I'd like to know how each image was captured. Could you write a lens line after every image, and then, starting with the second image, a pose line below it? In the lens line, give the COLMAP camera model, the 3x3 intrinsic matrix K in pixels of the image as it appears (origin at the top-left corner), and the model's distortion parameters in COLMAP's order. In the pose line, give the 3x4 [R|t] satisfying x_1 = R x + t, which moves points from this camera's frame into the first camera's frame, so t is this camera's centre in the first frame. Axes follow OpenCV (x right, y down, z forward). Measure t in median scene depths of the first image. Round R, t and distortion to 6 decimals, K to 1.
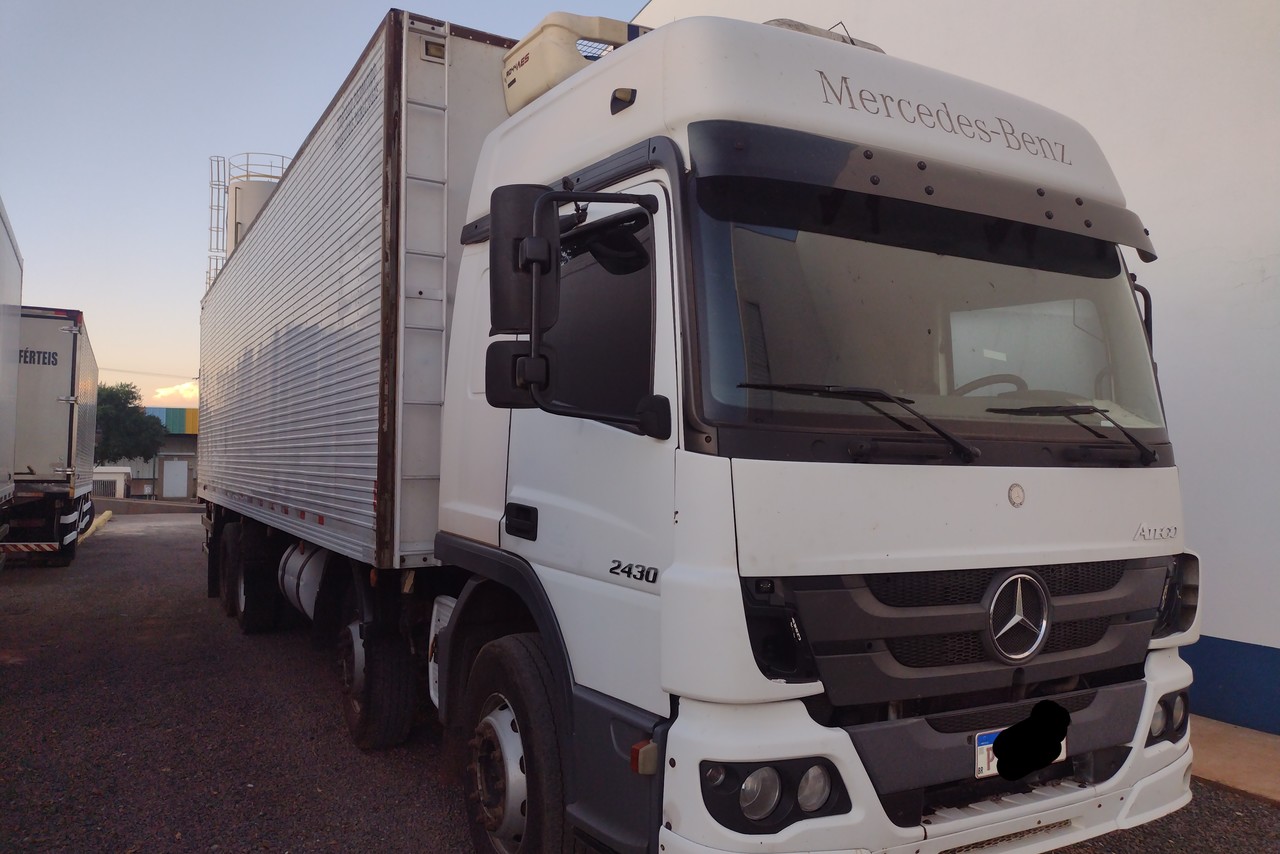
lens RADIAL K [[960.1, 0, 645.0], [0, 960.1, 424.8], [0, 0, 1]] dist [0.010686, 0.002547]
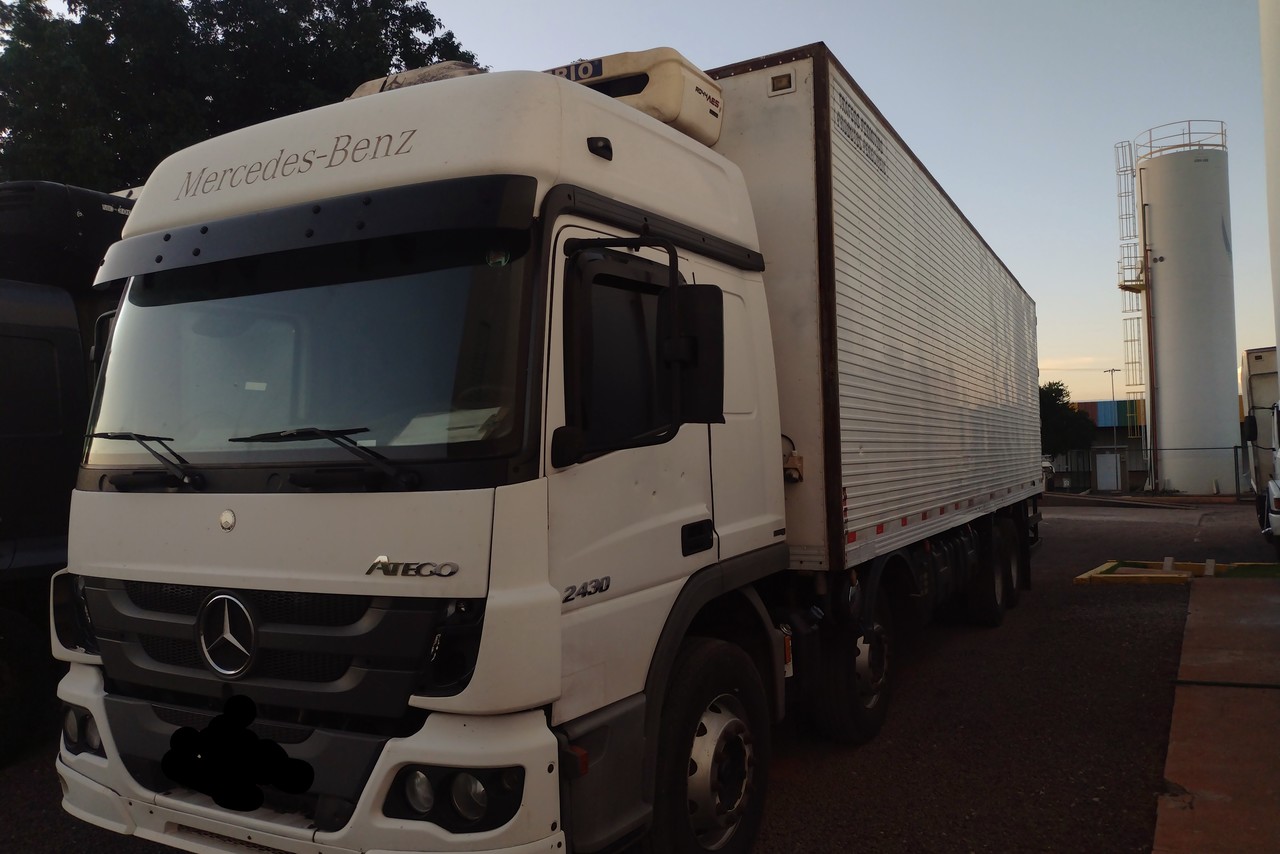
lens RADIAL K [[960.1, 0, 645.0], [0, 960.1, 424.8], [0, 0, 1]] dist [0.010686, 0.002547]
pose [[0.538515, -0.050097, -0.841125, 1.401114], [0.058141, 0.998061, -0.022220, 0.016495], [0.840608, -0.036938, 0.540383, 0.745934]]
